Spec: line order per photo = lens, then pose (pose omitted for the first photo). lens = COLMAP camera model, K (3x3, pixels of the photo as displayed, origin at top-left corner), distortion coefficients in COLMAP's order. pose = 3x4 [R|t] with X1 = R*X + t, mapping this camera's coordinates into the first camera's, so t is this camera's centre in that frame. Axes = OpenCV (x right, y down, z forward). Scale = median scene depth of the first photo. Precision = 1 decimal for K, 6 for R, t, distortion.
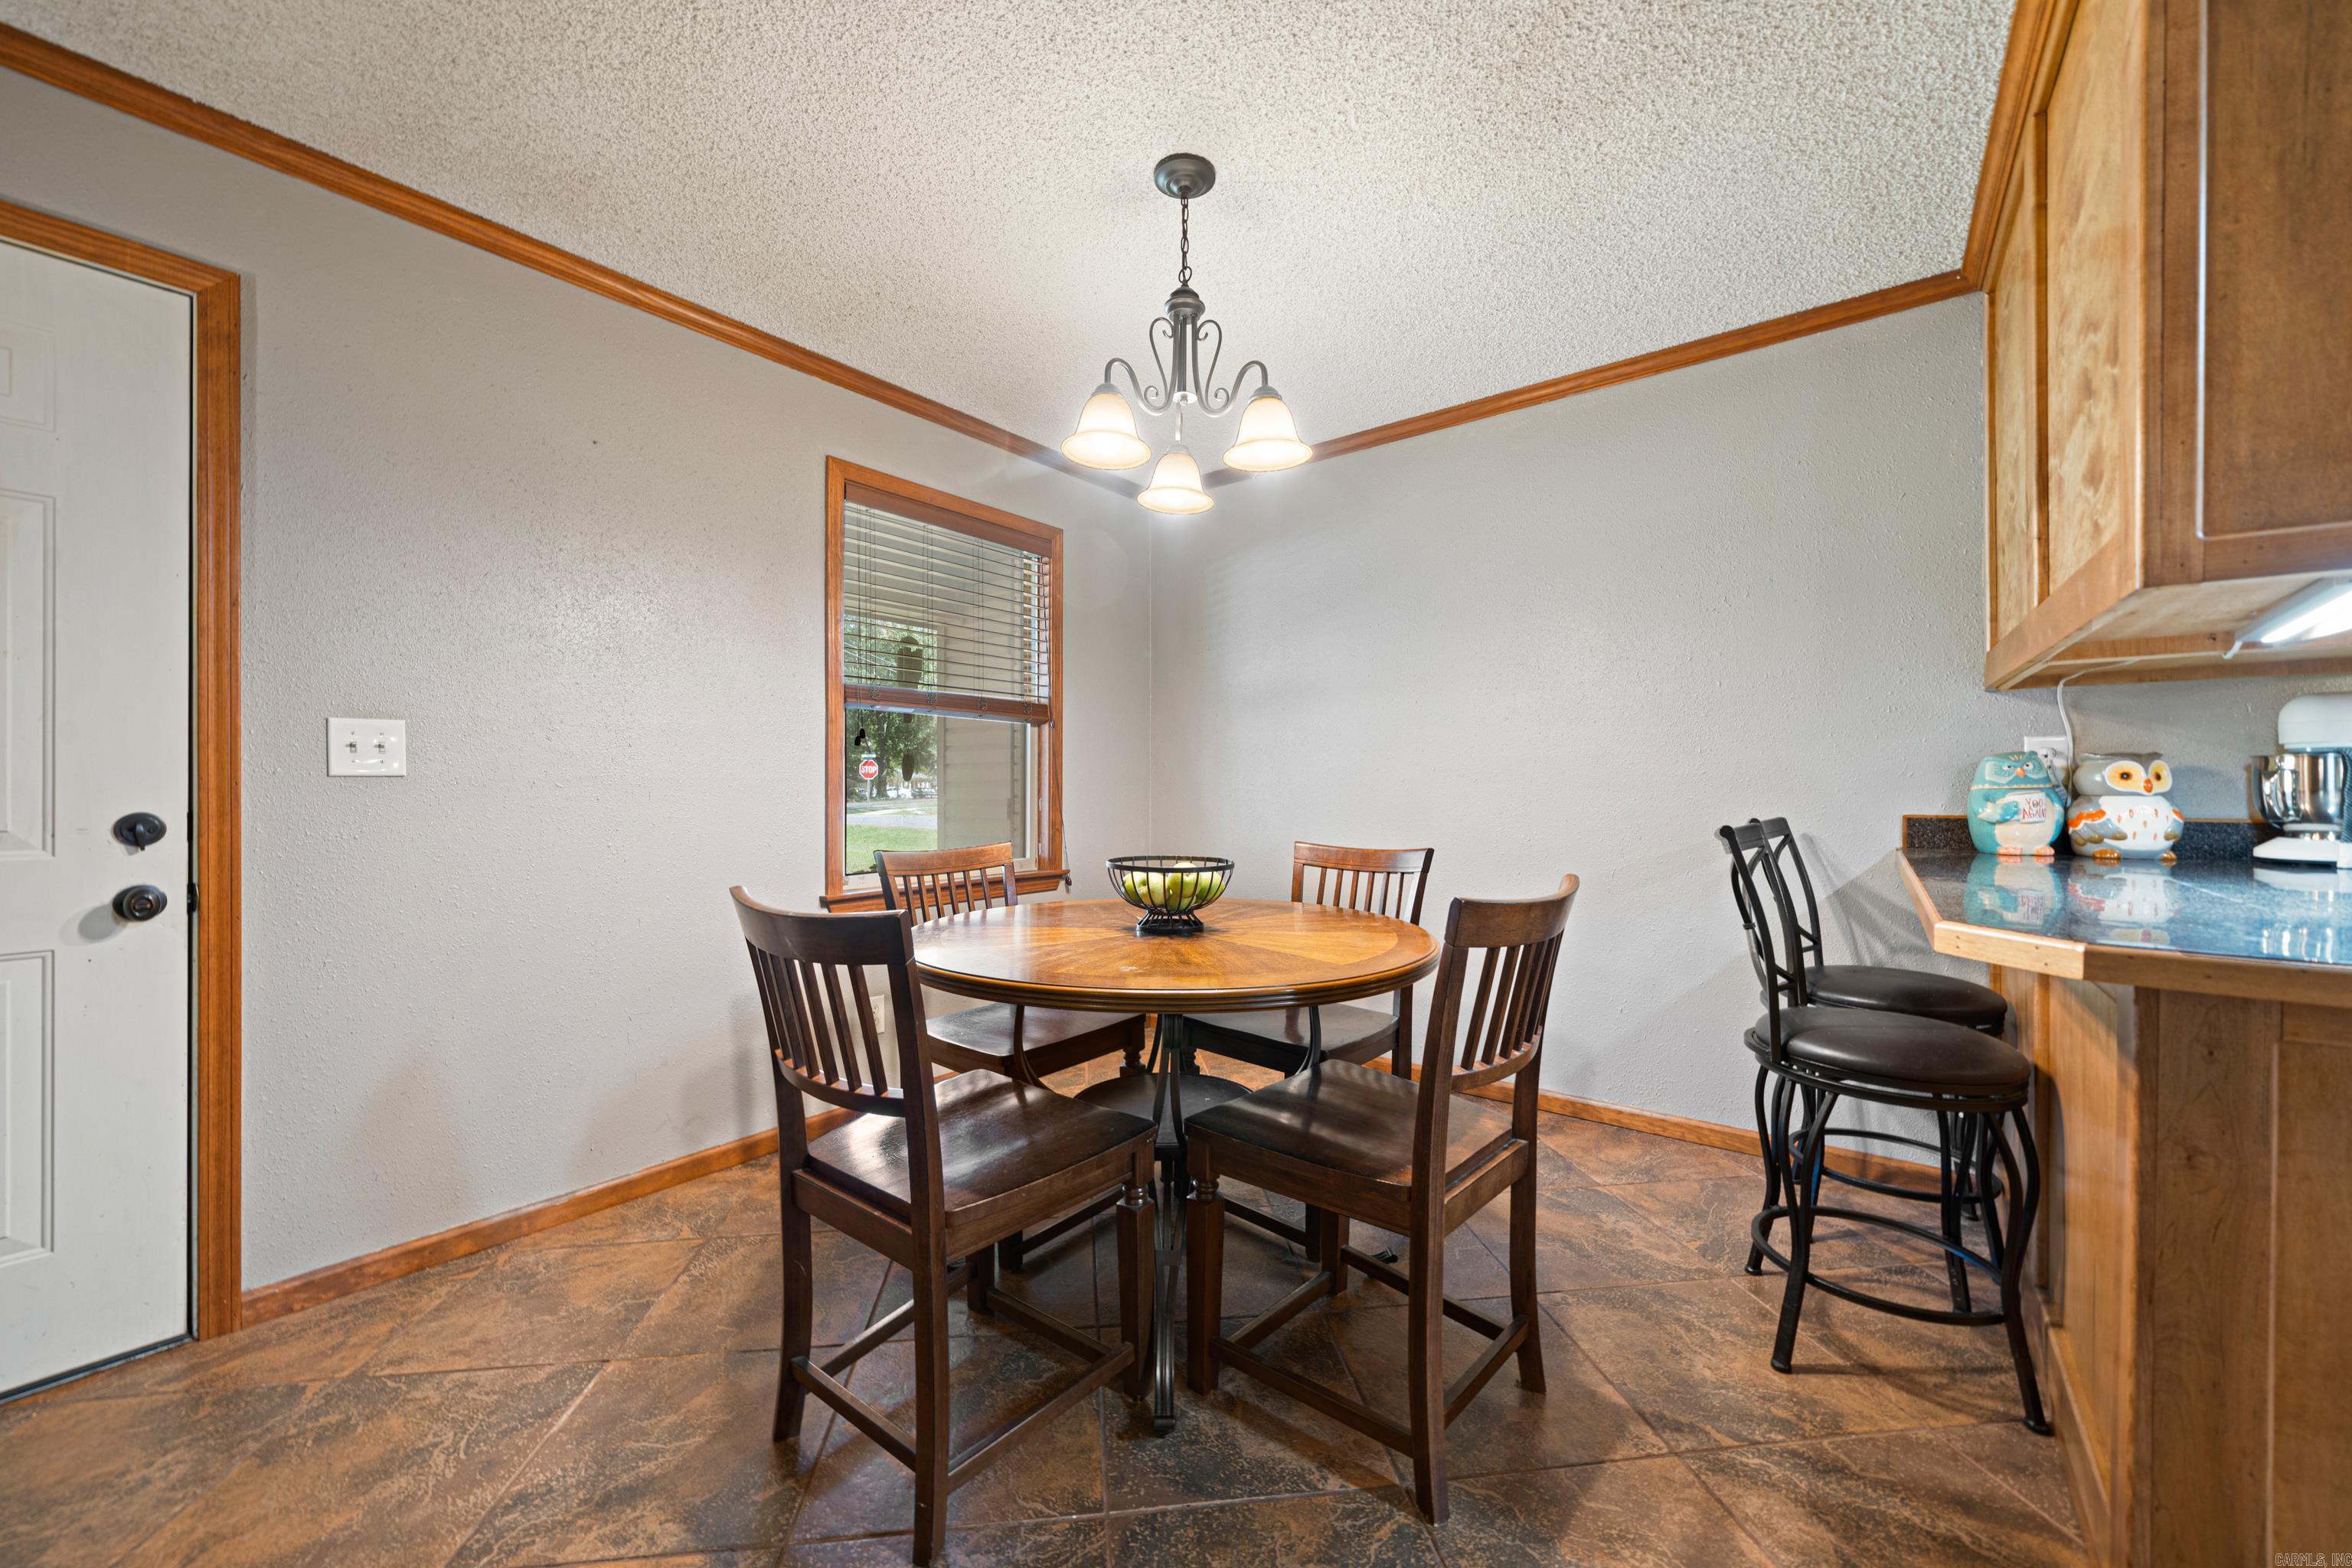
lens RADIAL K [[877.3, 0, 1181.9], [0, 877.3, 786.4], [0, 0, 1]] dist [-0.004220, -0.000008]
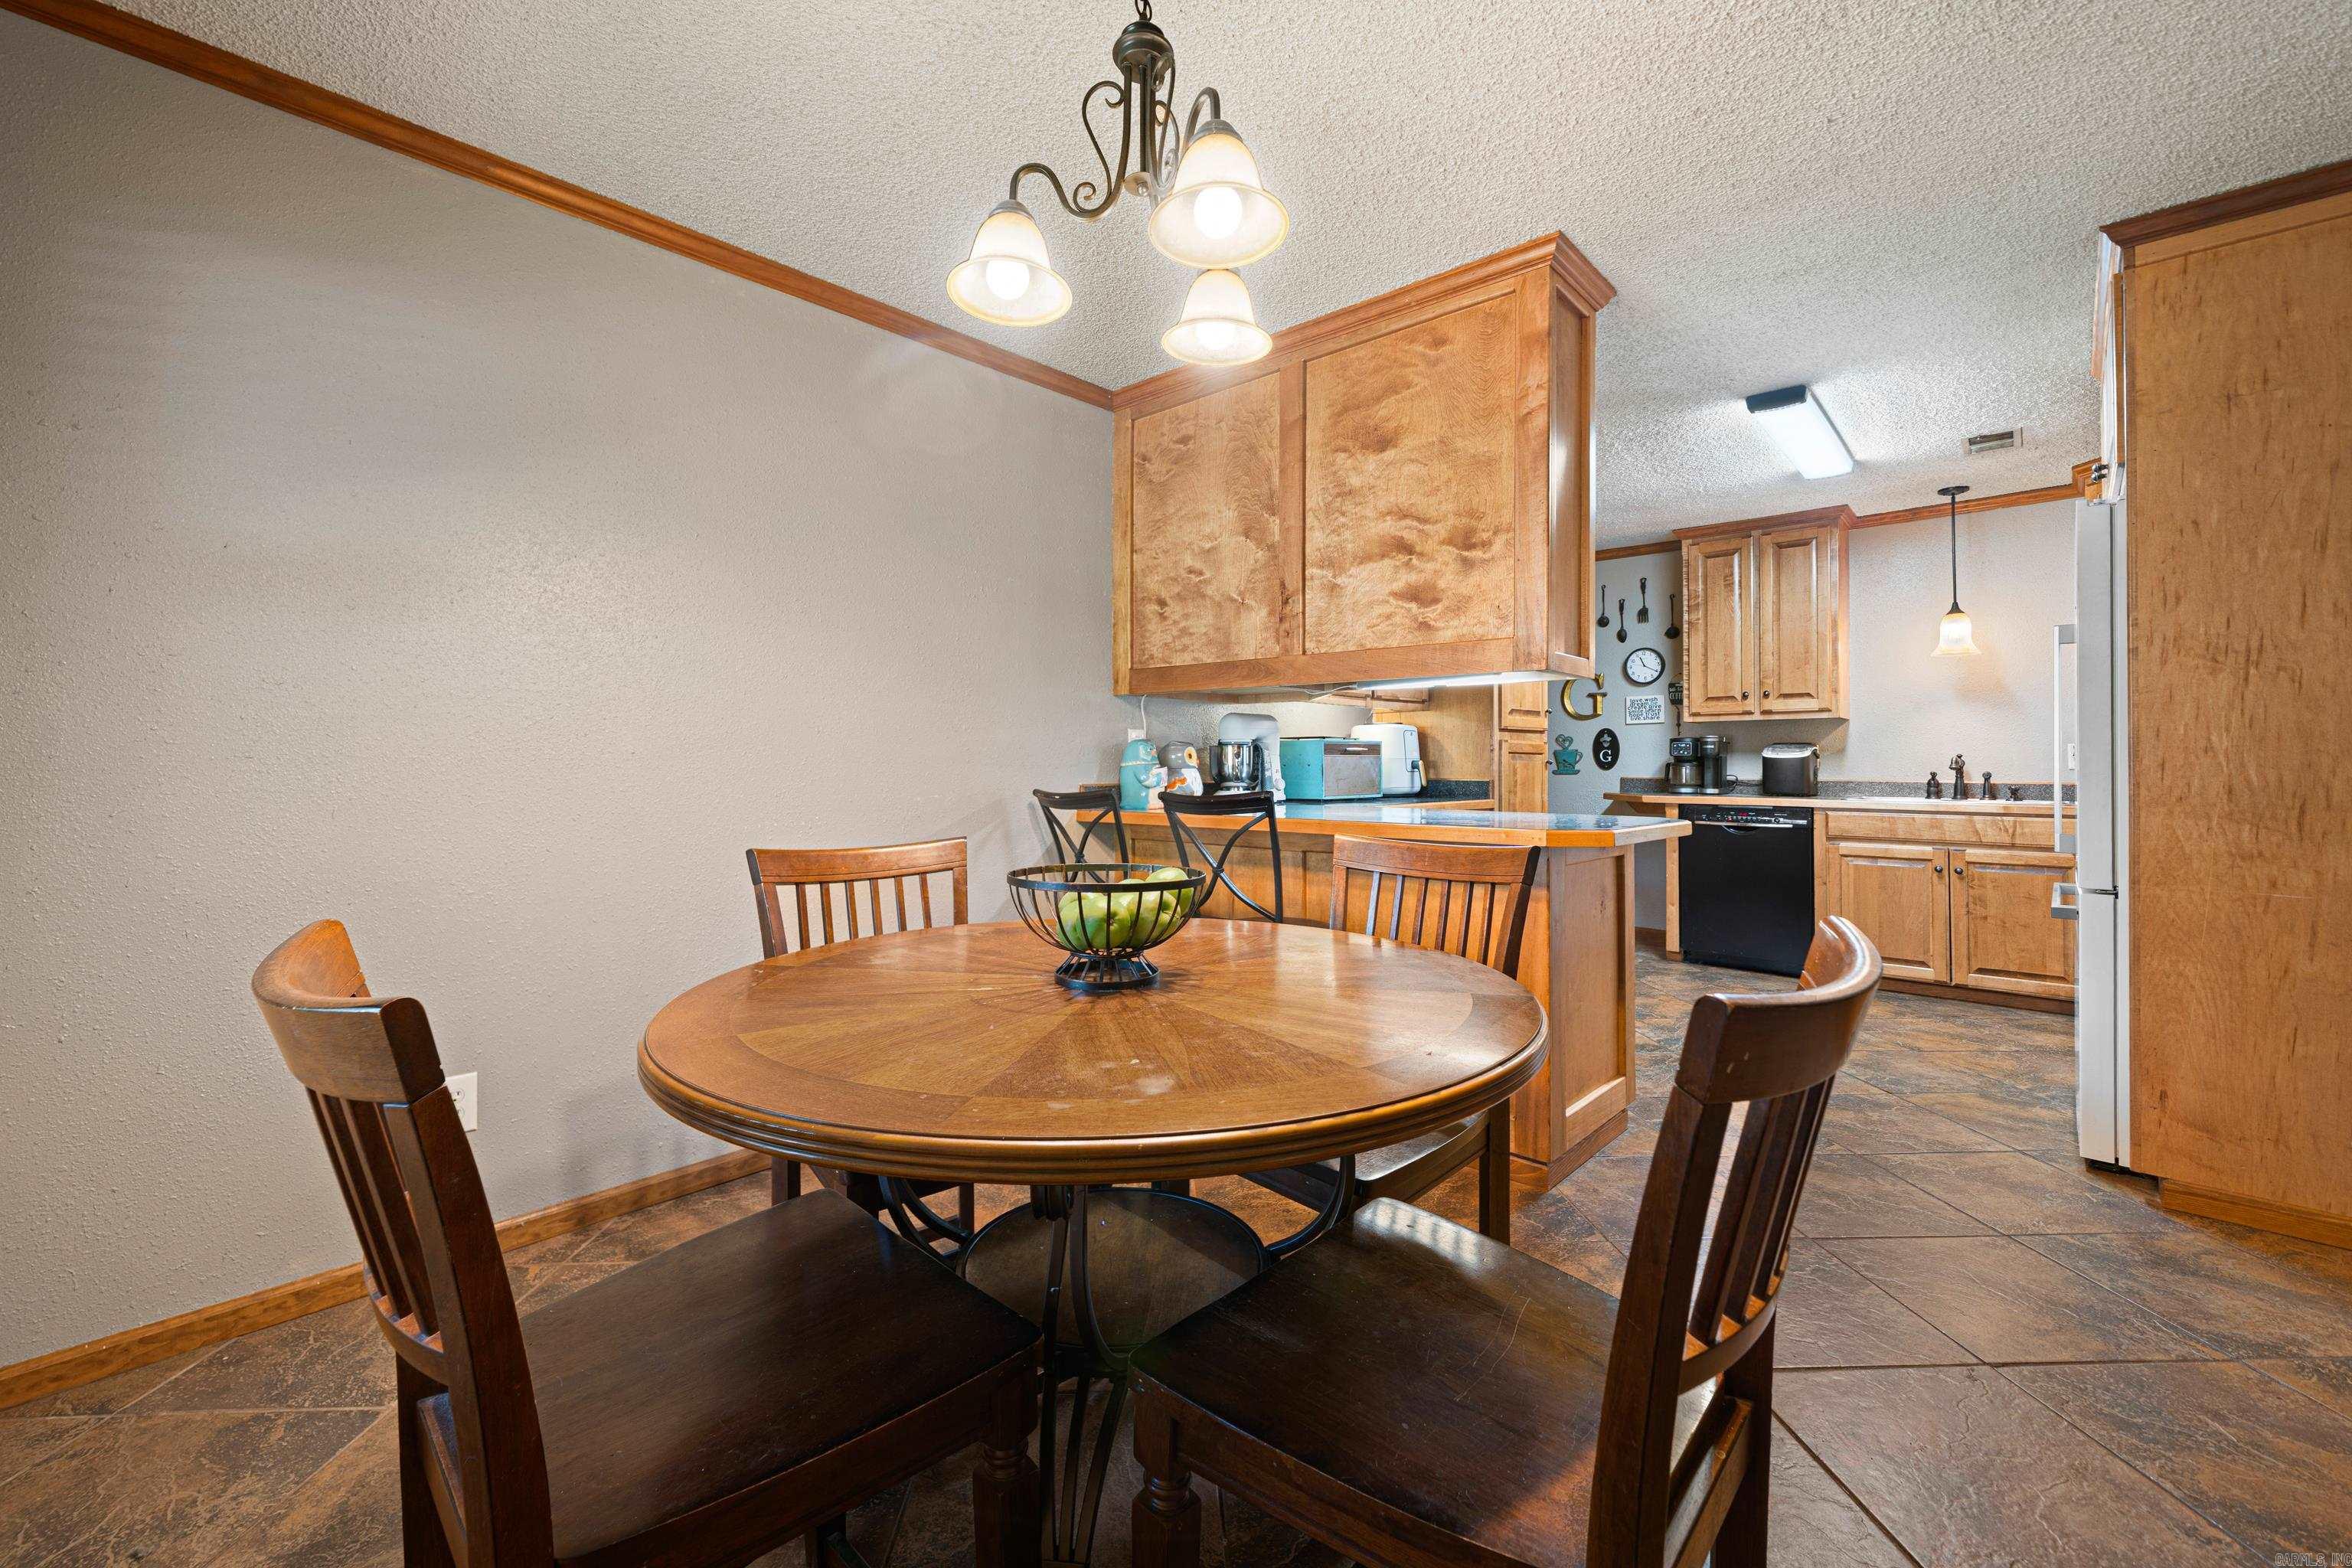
lens RADIAL K [[967.9, 0, 1137.7], [0, 967.9, 752.5], [0, 0, 1]] dist [-0.002751, 0.000875]
pose [[0.092523, 0.012050, 0.995638, -0.704164], [0.003034, 0.999919, -0.012384, 0.003346], [-0.995706, 0.004167, 0.092478, 0.904773]]
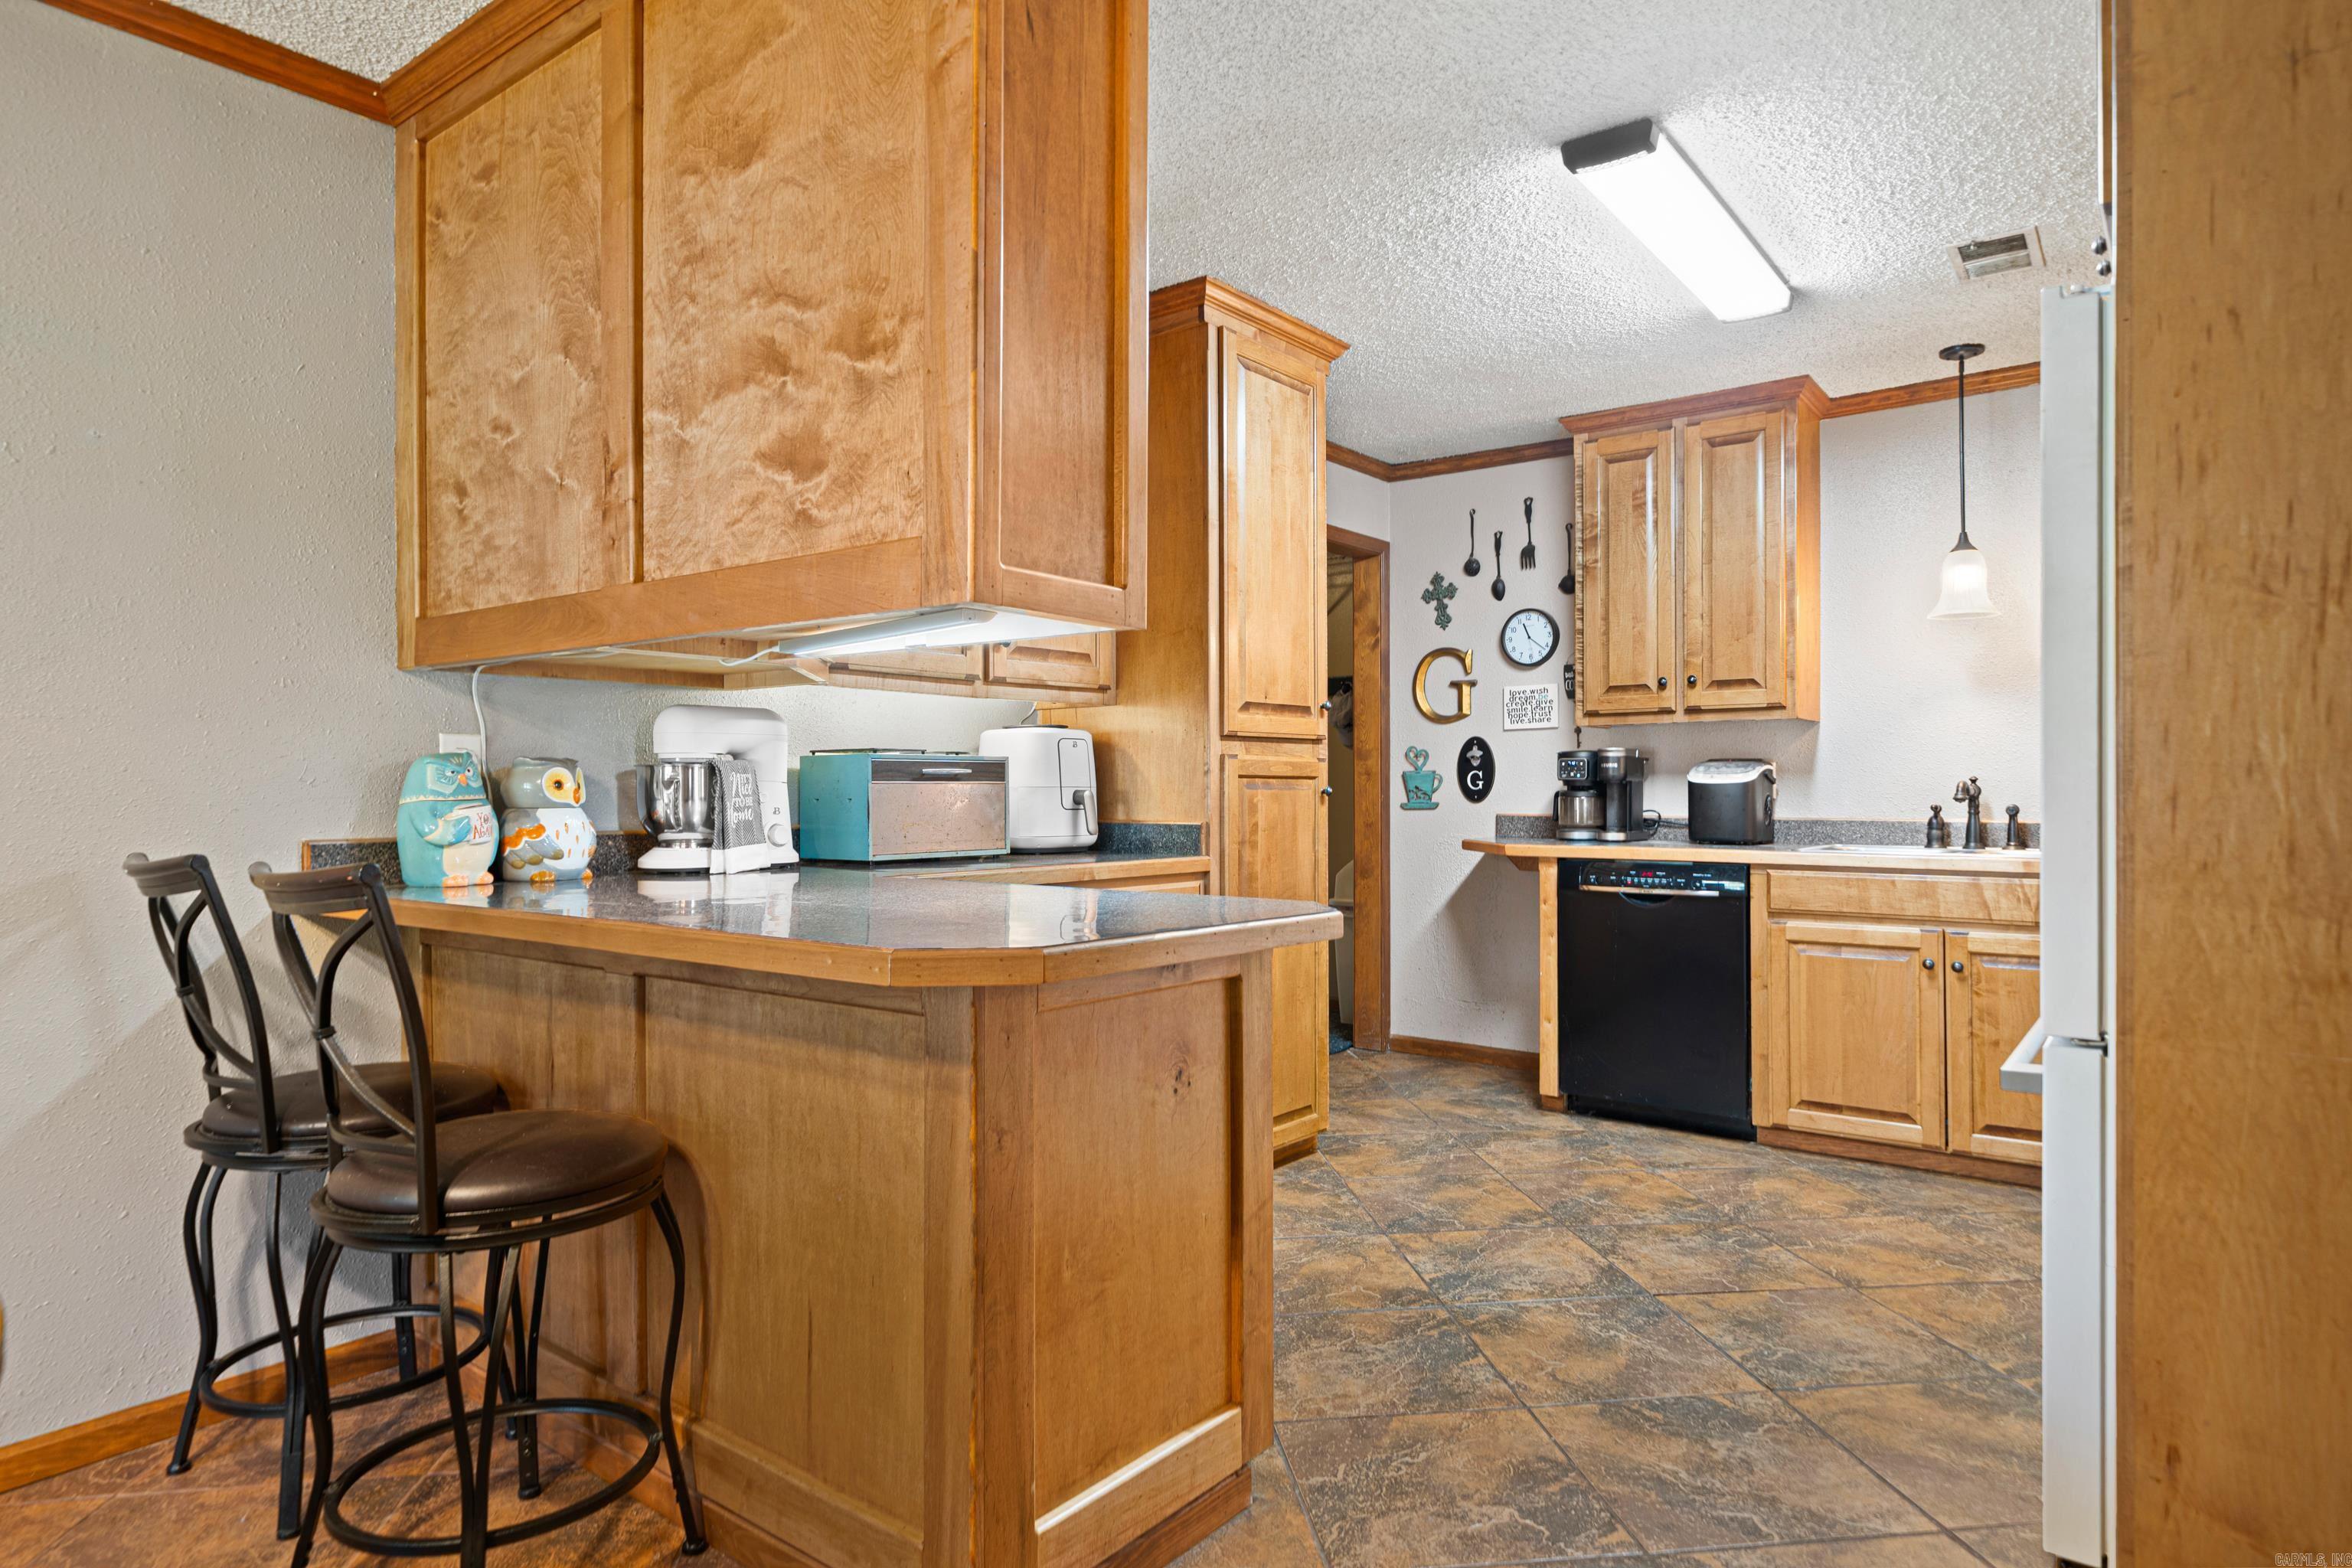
lens RADIAL K [[1349.7, 0, 1145.0], [0, 1349.7, 786.5], [0, 0, 1]] dist [-0.000038, 0.001724]
pose [[0.001544, 0.003808, 0.999992, -0.250059], [0.006817, 0.999969, -0.003819, -0.001143], [-0.999976, 0.006823, 0.001518, 0.405297]]
